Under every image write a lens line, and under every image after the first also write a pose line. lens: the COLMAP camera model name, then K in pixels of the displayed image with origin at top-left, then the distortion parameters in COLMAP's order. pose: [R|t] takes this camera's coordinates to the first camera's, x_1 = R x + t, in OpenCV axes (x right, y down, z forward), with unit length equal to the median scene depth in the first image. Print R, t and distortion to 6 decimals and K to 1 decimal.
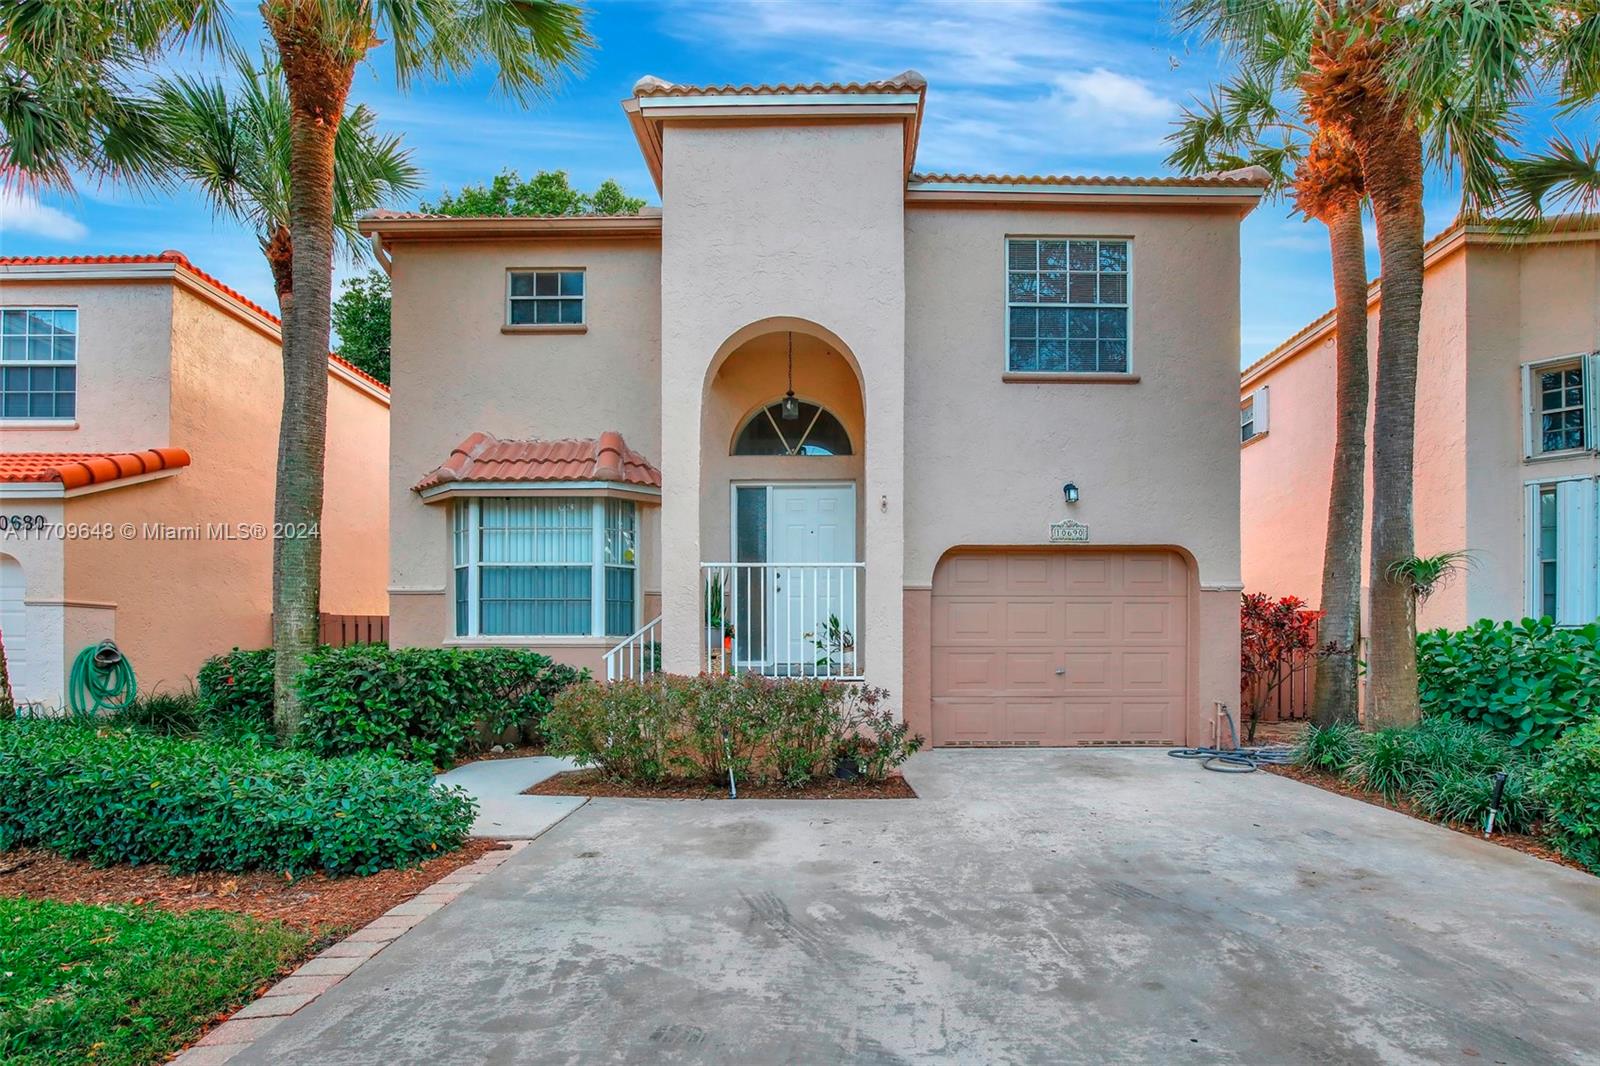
lens RADIAL K [[743.2, 0, 823.5], [0, 743.2, 645.4], [0, 0, 1]] dist [-0.021030, -0.000052]
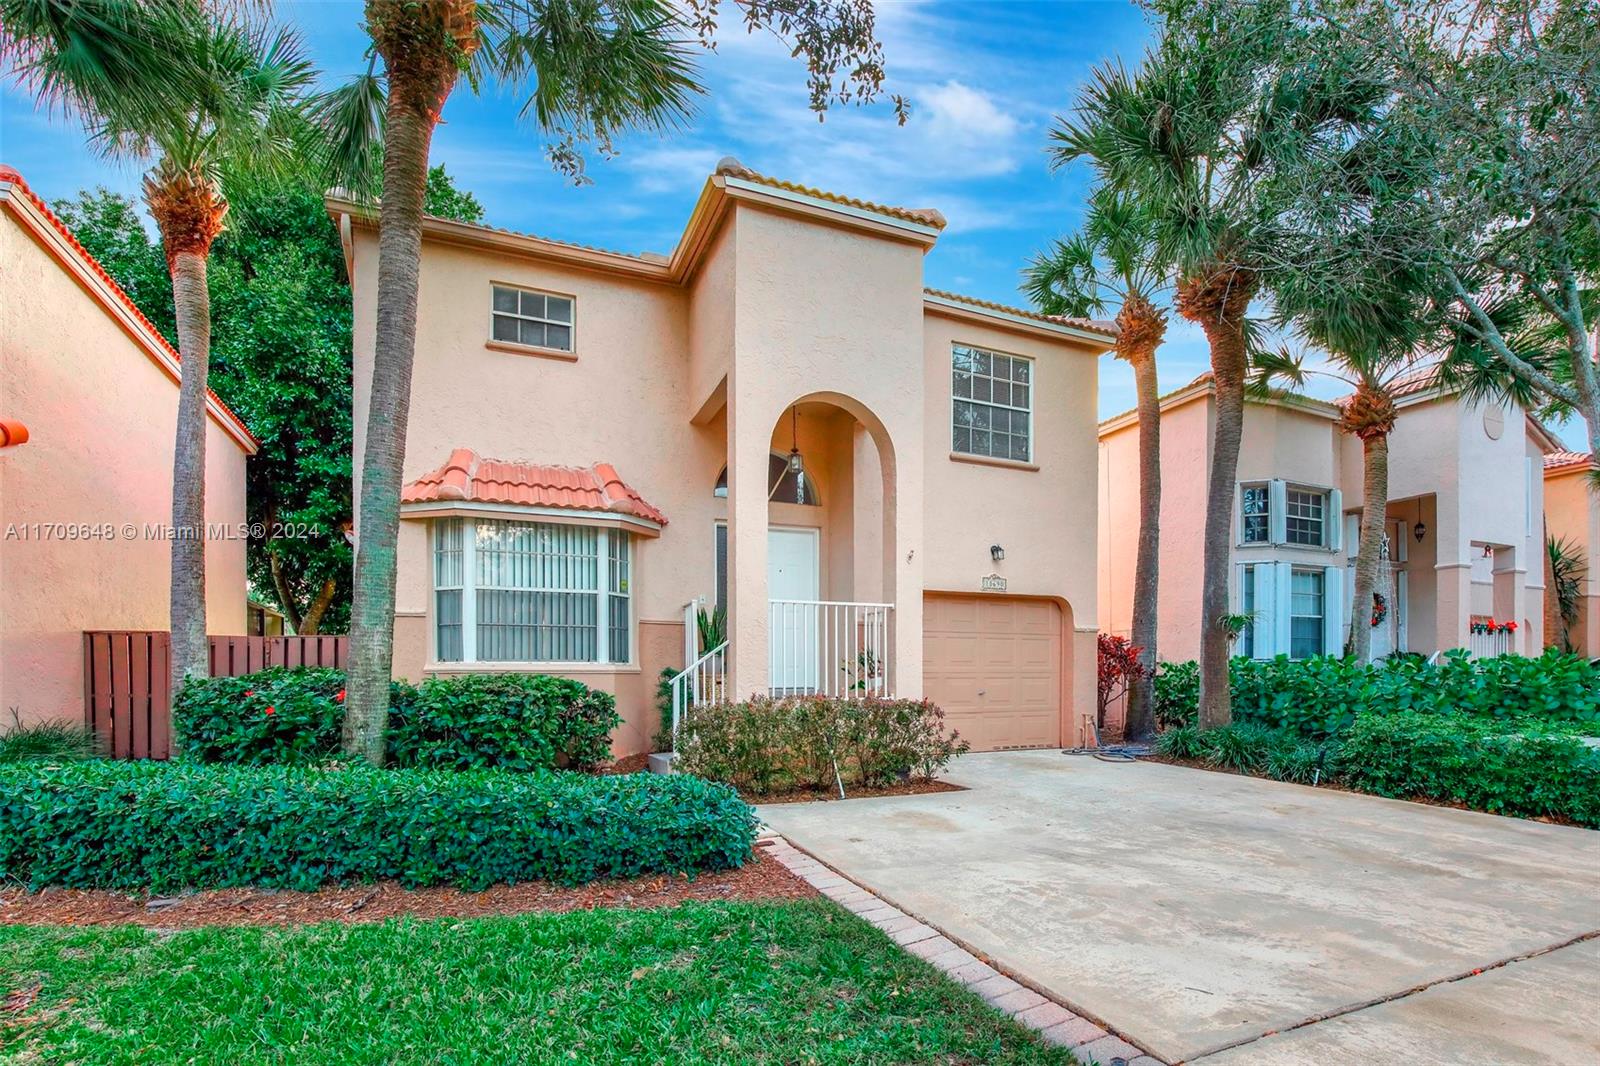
lens RADIAL K [[758.5, 0, 801.1], [0, 758.5, 676.5], [0, 0, 1]] dist [-0.020240, 0.002001]
pose [[0.922032, -0.001742, 0.387109, -0.474245], [-0.000455, 0.999984, 0.005583, 0.000677], [-0.387113, -0.005324, 0.922017, -0.074761]]
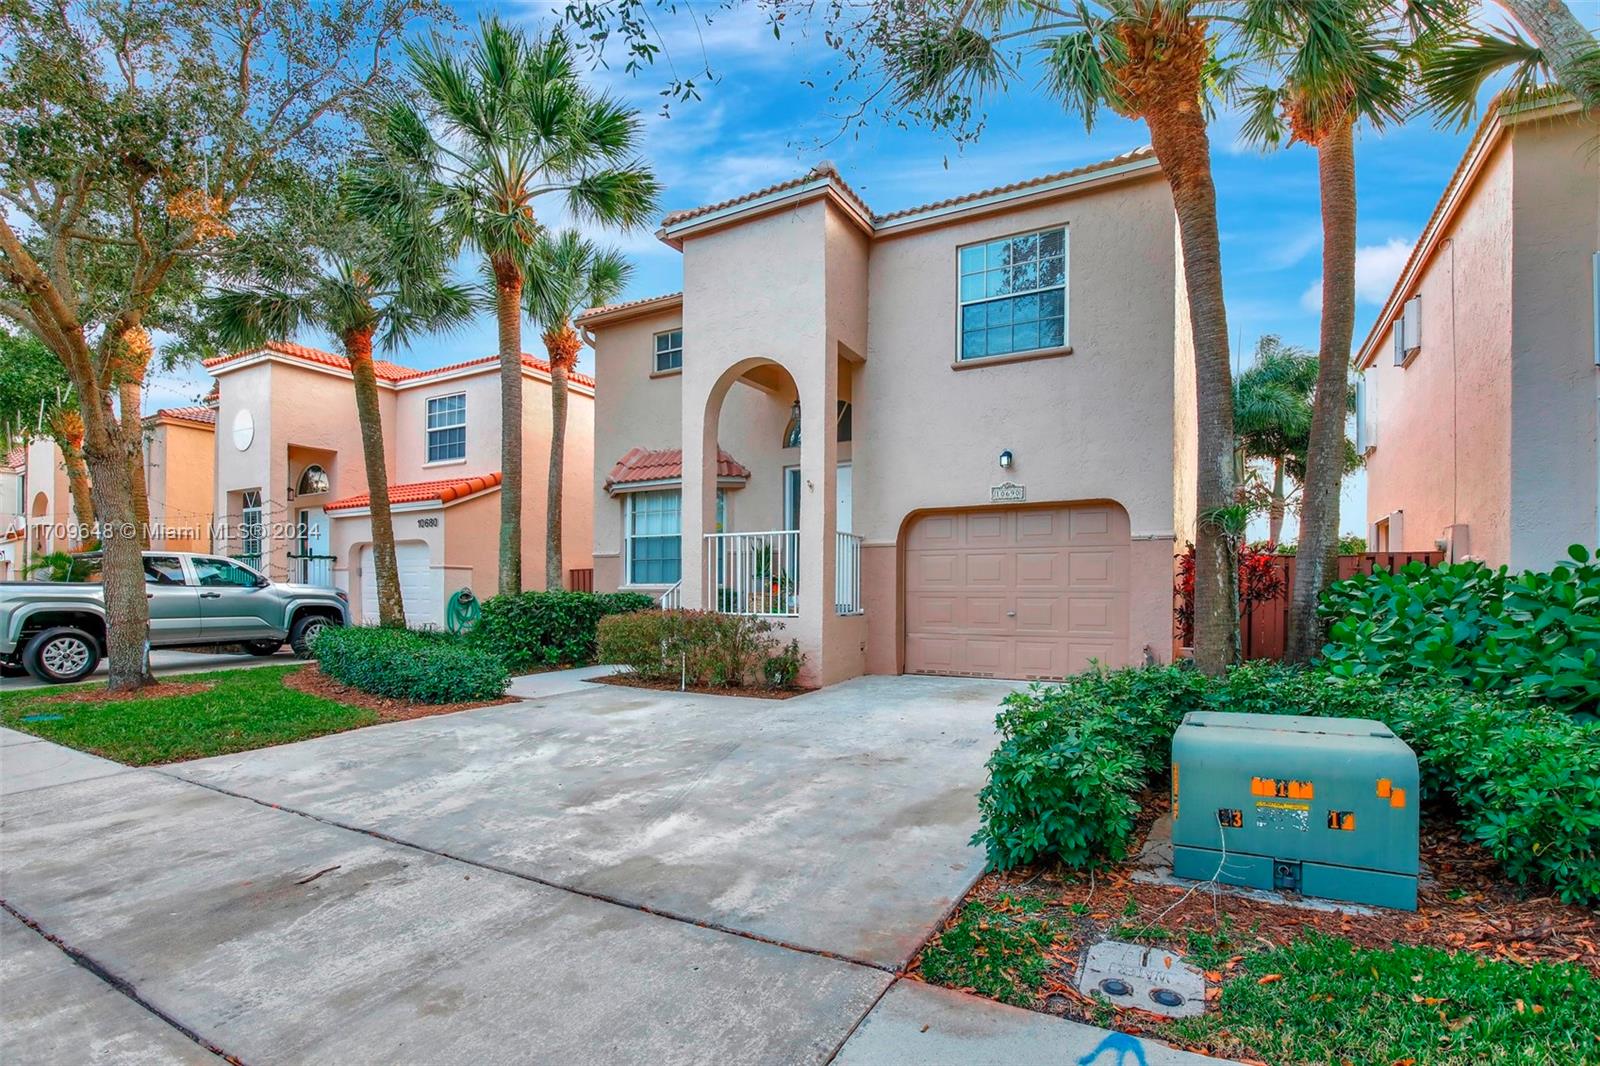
lens RADIAL K [[732.0, 0, 834.3], [0, 732.0, 588.1], [0, 0, 1]] dist [-0.022924, 0.000273]
pose [[0.886380, -0.001288, -0.462957, 0.609820], [0.000182, 0.999997, -0.002435, -0.001752], [0.462959, 0.002074, 0.886377, -0.131182]]
